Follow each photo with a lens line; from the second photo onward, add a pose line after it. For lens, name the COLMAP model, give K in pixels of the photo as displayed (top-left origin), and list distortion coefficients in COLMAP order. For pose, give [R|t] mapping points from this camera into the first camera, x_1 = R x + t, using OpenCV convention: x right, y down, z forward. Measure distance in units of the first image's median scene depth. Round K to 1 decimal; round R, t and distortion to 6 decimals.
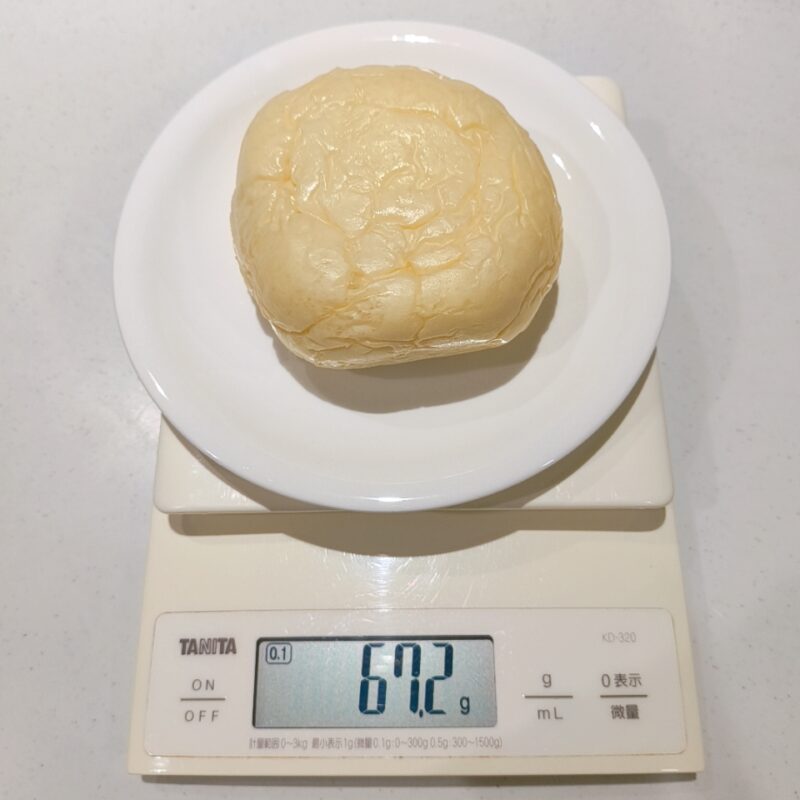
lens RADIAL K [[865.9, 0, 400.0], [0, 865.9, 400.0], [0, 0, 1]] dist [-0.007086, -0.017556]
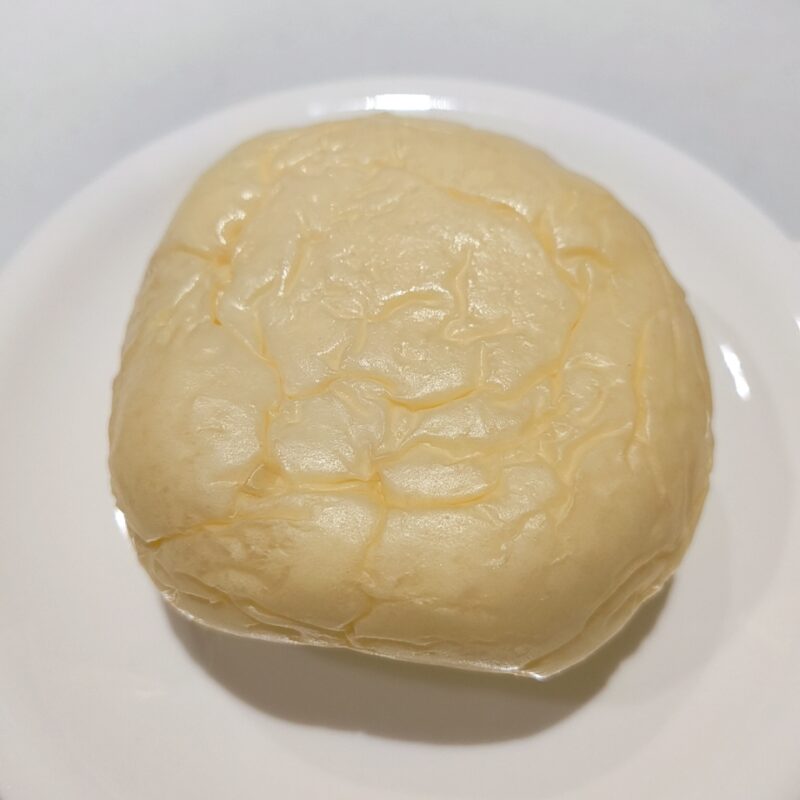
lens RADIAL K [[865.9, 0, 400.0], [0, 865.9, 400.0], [0, 0, 1]] dist [-0.007086, -0.017556]
pose [[0.954349, 0.263872, -0.139963, 0.077279], [-0.284049, 0.946680, -0.152031, -0.125871], [0.092384, 0.184847, 0.978415, 0.512636]]
